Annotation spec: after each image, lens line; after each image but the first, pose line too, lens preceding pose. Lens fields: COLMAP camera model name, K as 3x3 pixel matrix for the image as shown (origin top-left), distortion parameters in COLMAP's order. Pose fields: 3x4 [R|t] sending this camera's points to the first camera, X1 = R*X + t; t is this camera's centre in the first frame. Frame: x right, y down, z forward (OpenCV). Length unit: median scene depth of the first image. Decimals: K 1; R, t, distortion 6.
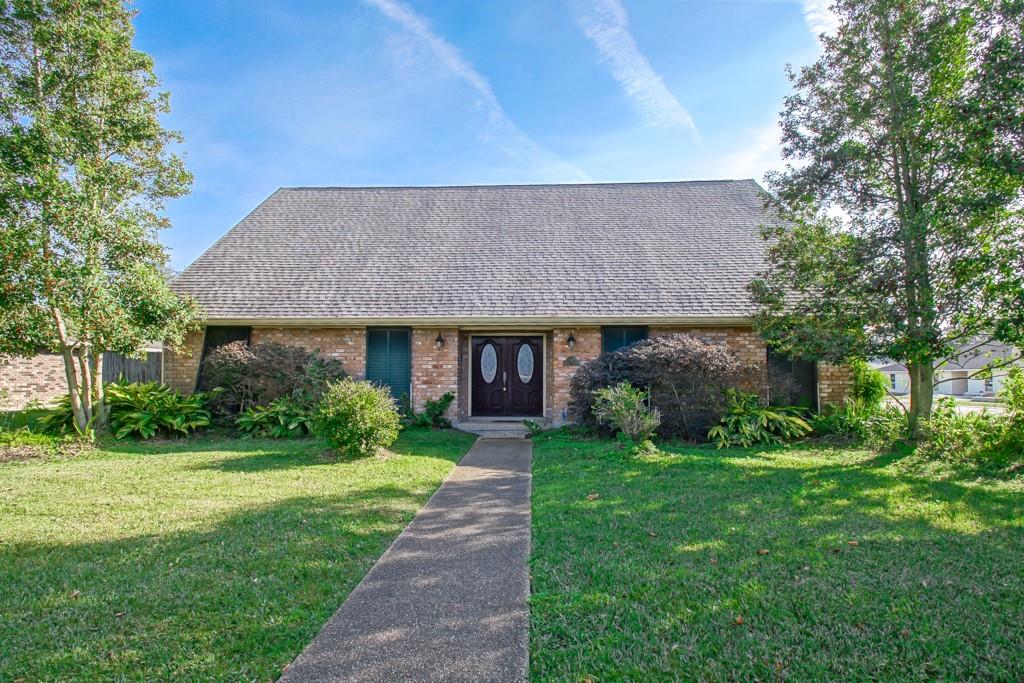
lens RADIAL K [[478.3, 0, 512.0], [0, 478.3, 373.9], [0, 0, 1]] dist [-0.030025, -0.000093]
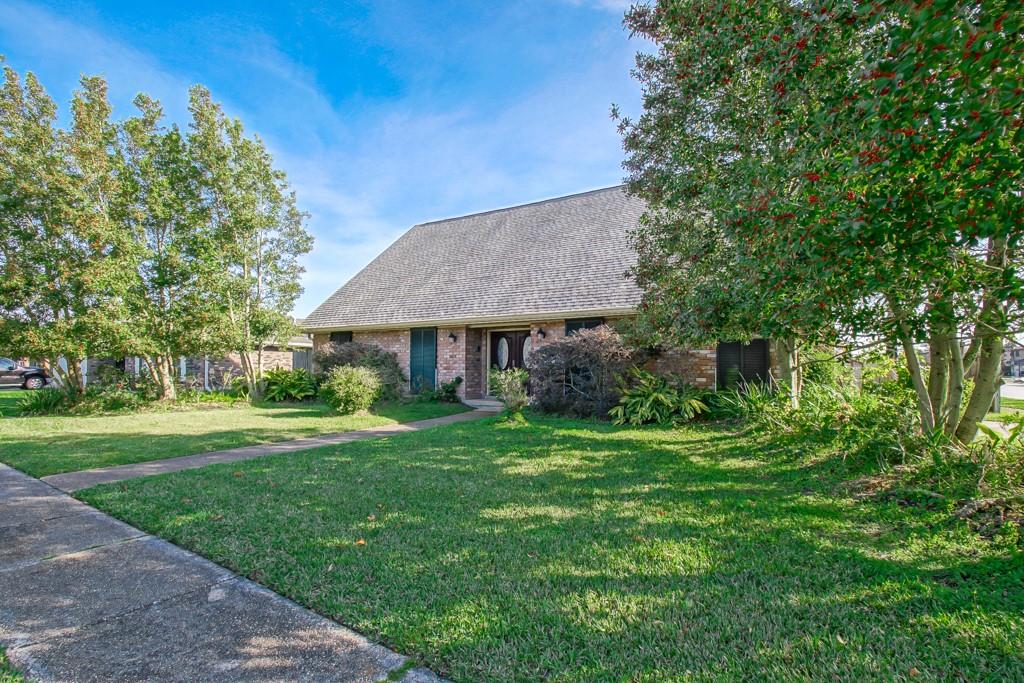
lens RADIAL K [[480.1, 0, 513.4], [0, 480.1, 359.8], [0, 0, 1]] dist [0.000241, 0.000014]
pose [[0.880035, -0.010681, -0.474789, 0.631990], [0.005637, 0.999912, -0.012045, 0.011127], [0.474875, 0.007923, 0.880017, -0.096060]]
